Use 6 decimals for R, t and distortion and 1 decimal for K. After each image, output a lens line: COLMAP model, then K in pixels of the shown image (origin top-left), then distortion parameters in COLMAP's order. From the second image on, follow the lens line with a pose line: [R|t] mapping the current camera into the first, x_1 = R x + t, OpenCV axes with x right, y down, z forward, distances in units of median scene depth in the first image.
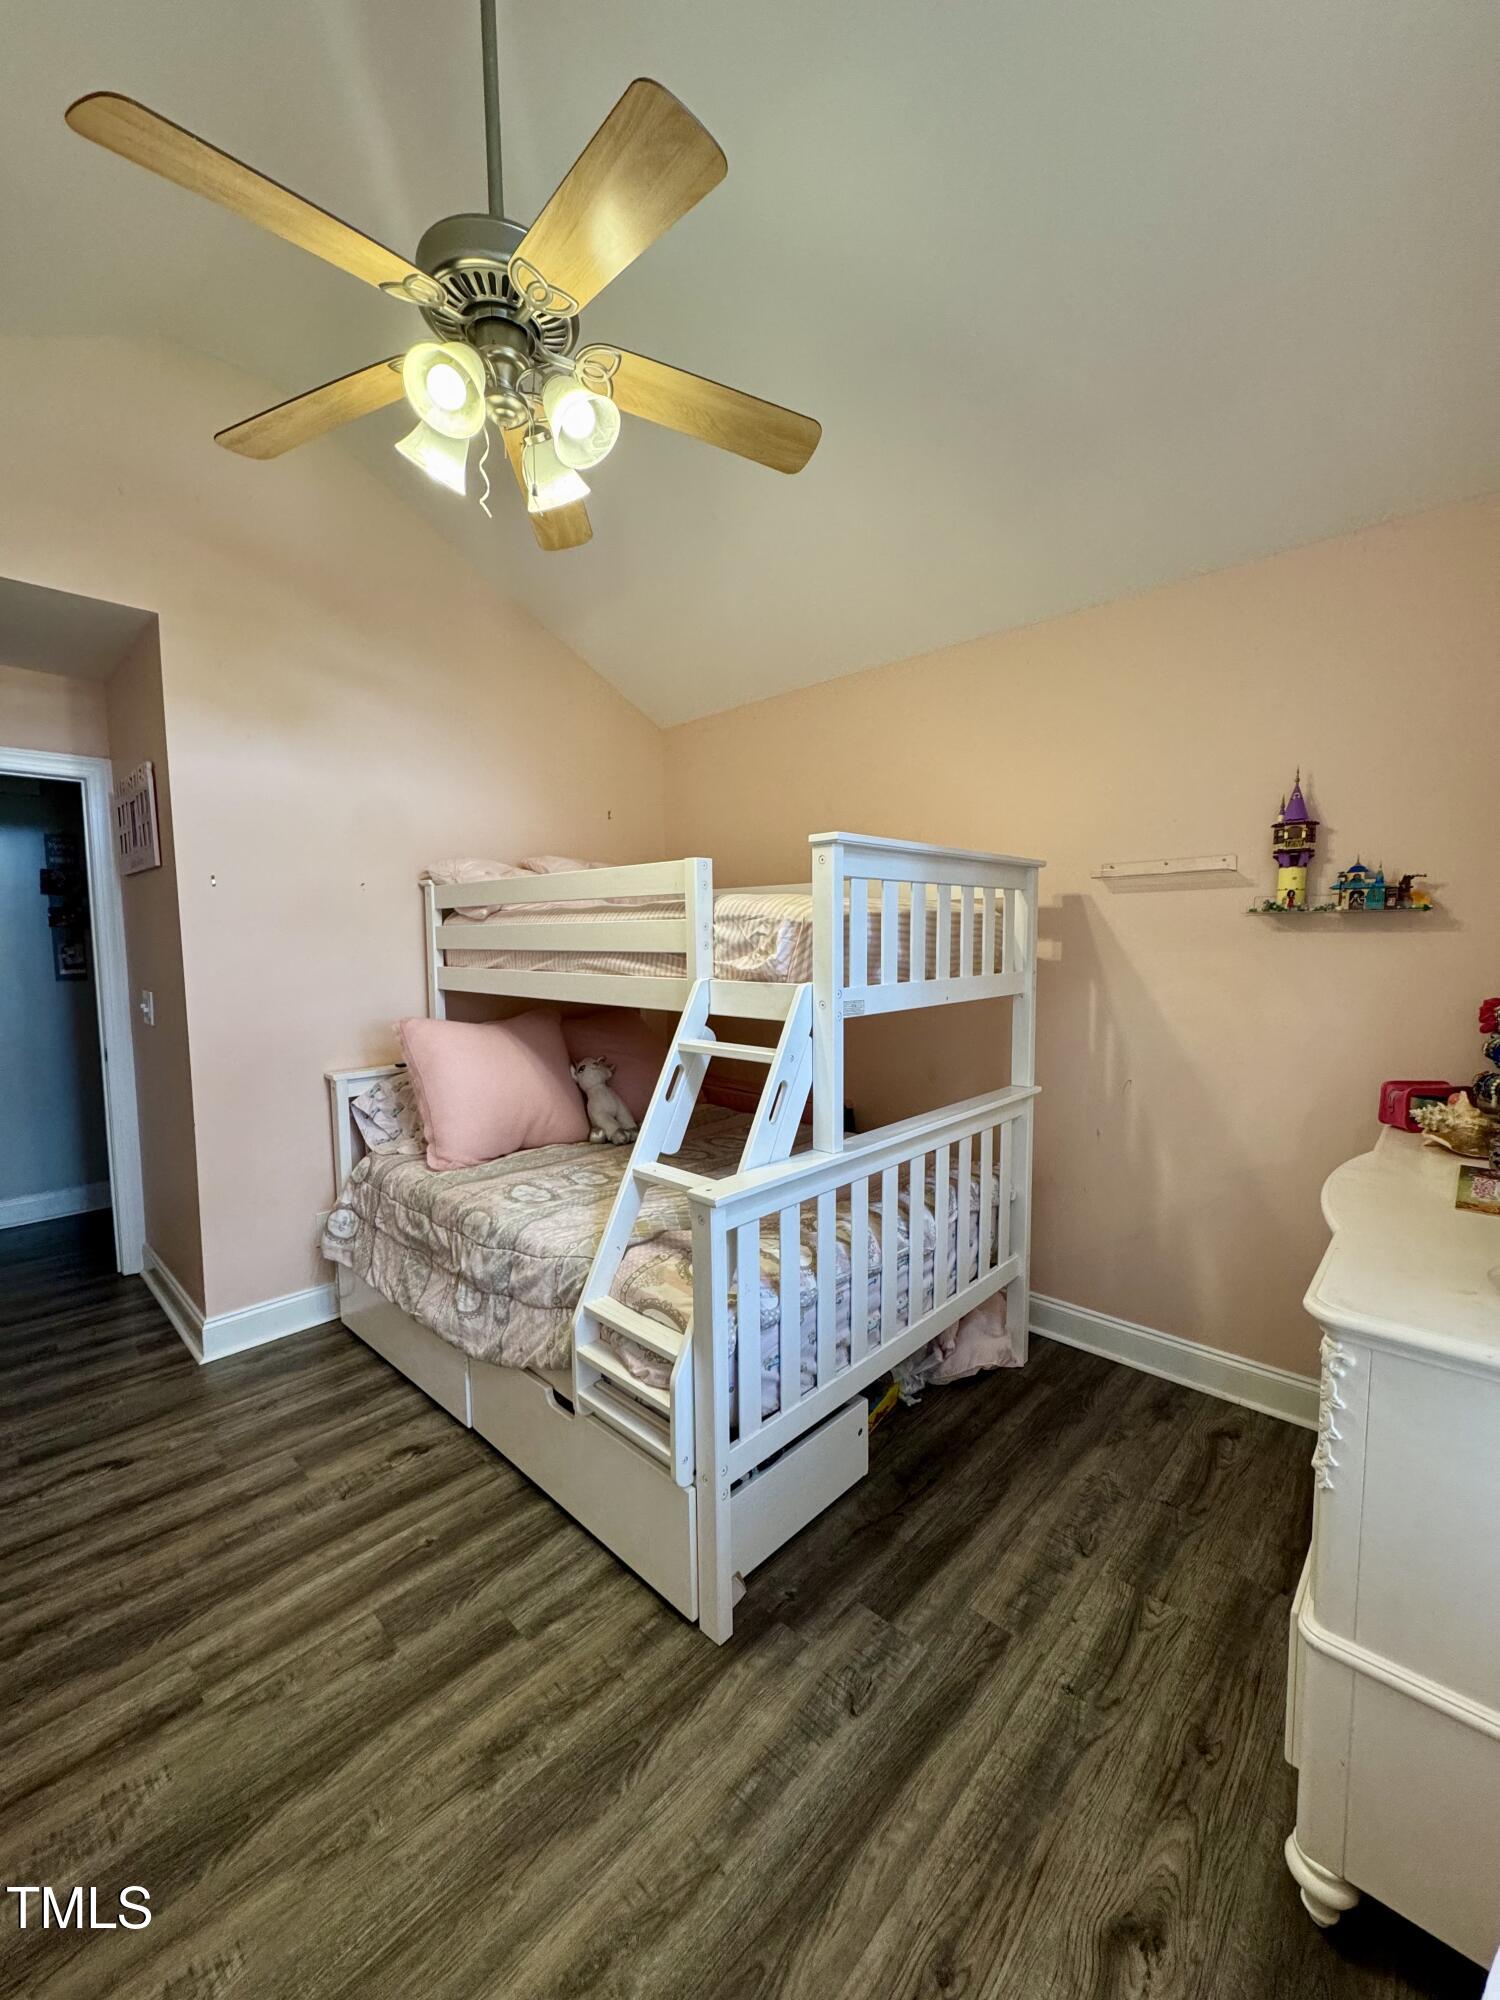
lens RADIAL K [[793.1, 0, 750.0], [0, 793.1, 1000.0], [0, 0, 1]] dist [-0.008052, 0.002370]
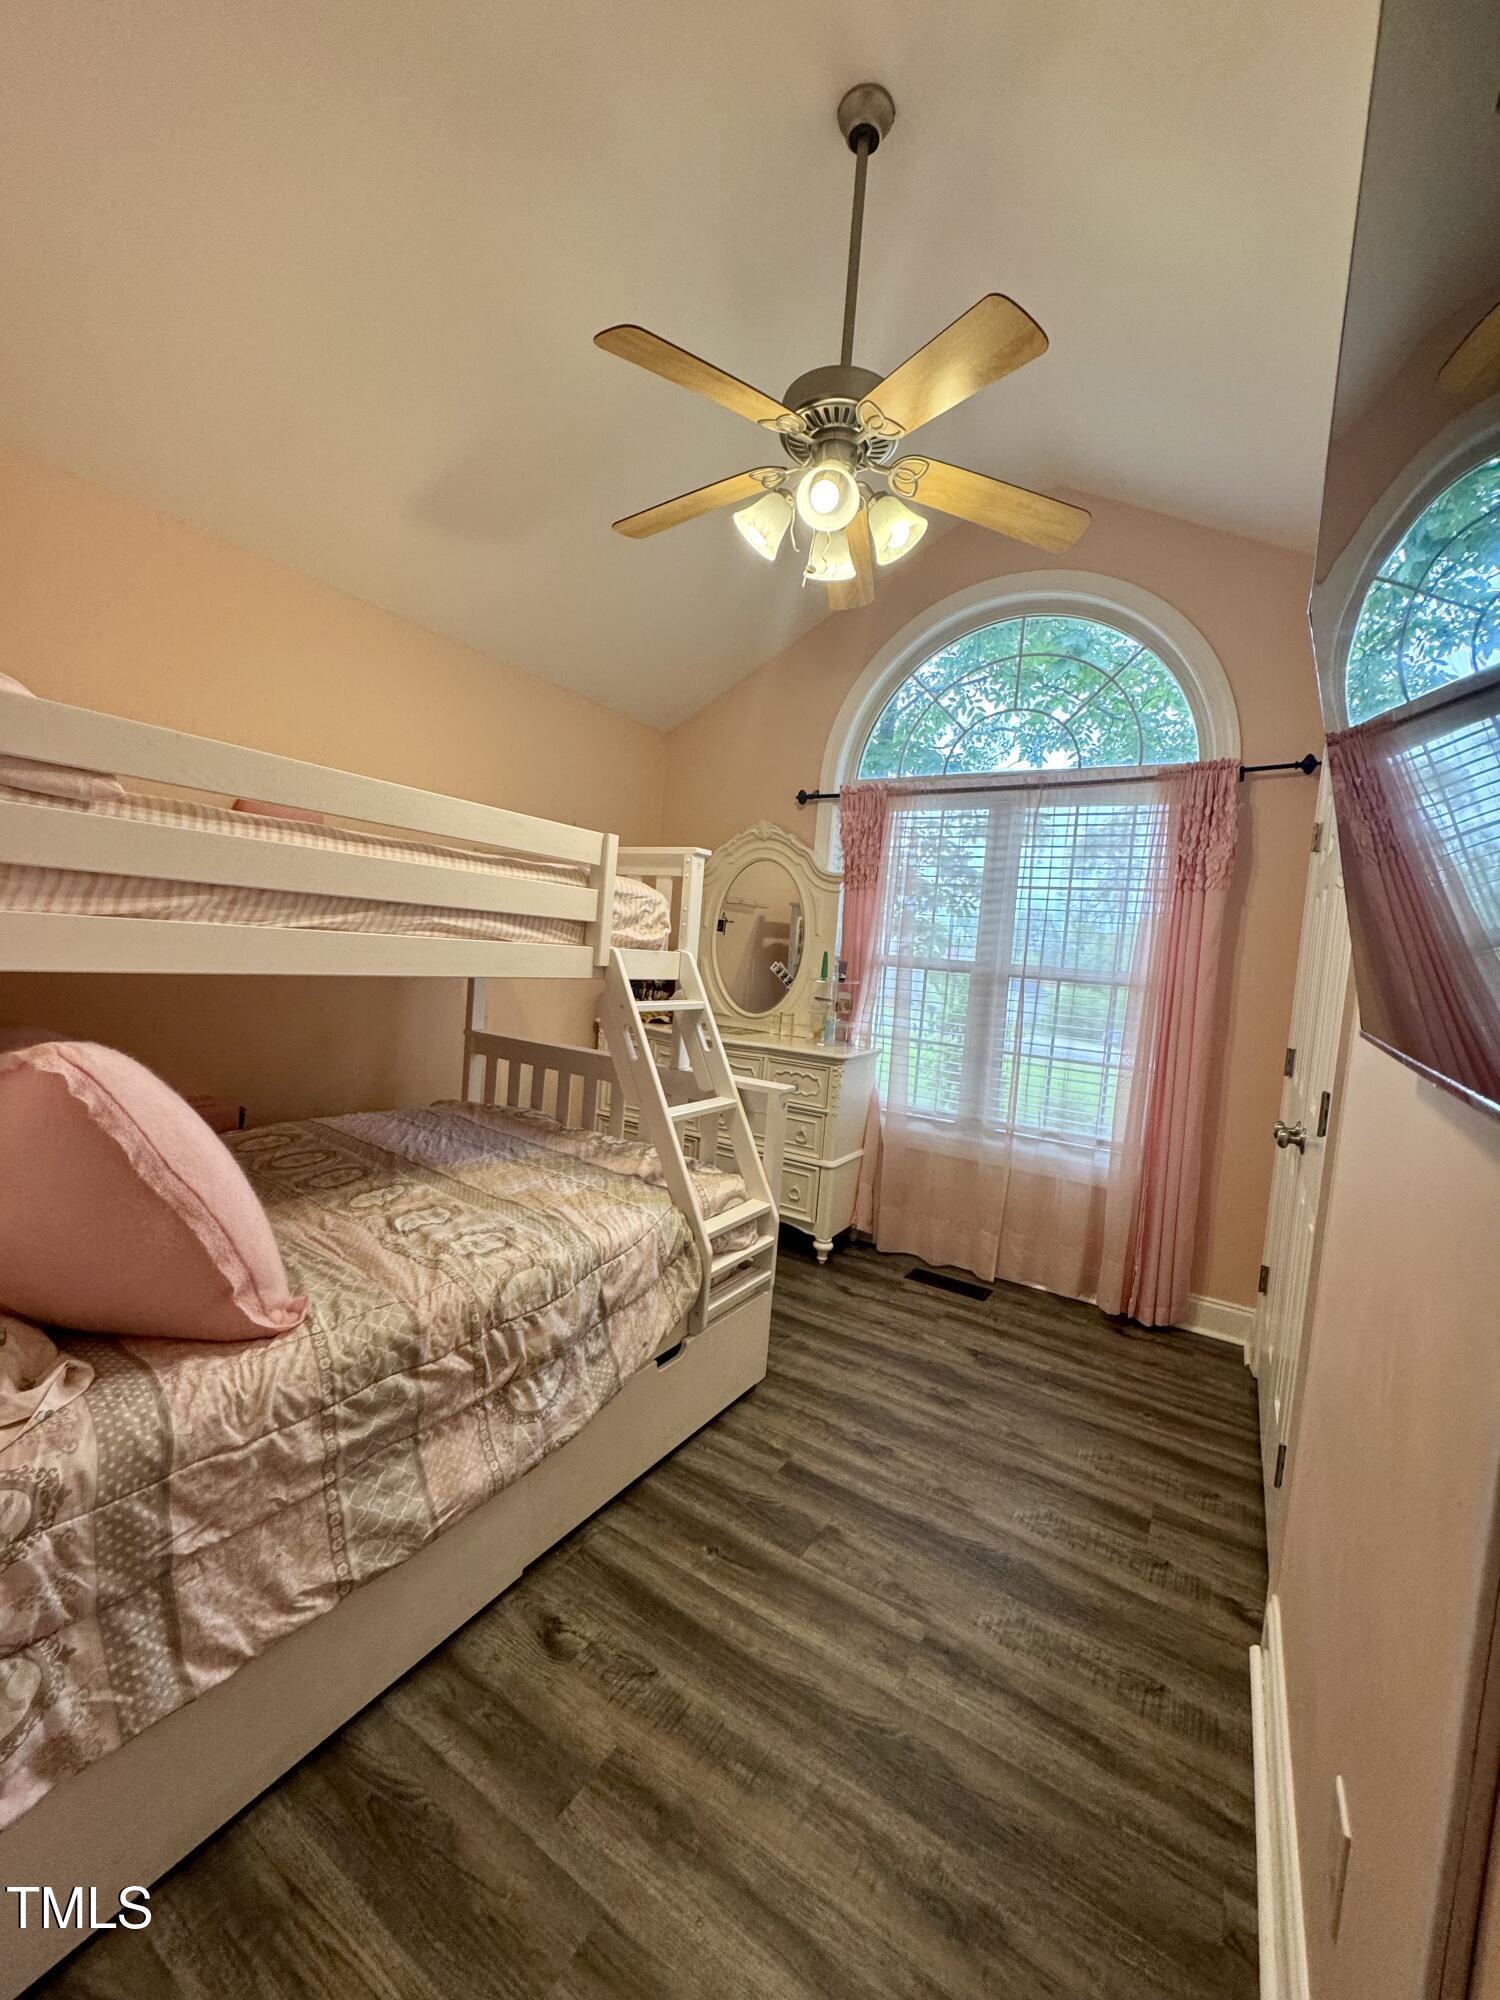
lens RADIAL K [[793.1, 0, 750.0], [0, 793.1, 1000.0], [0, 0, 1]] dist [-0.008052, 0.002370]
pose [[-0.200221, -0.071698, 0.977124, -1.208054], [0.004599, 0.997239, 0.074116, -0.034908], [-0.979740, 0.019333, -0.199339, 1.059603]]
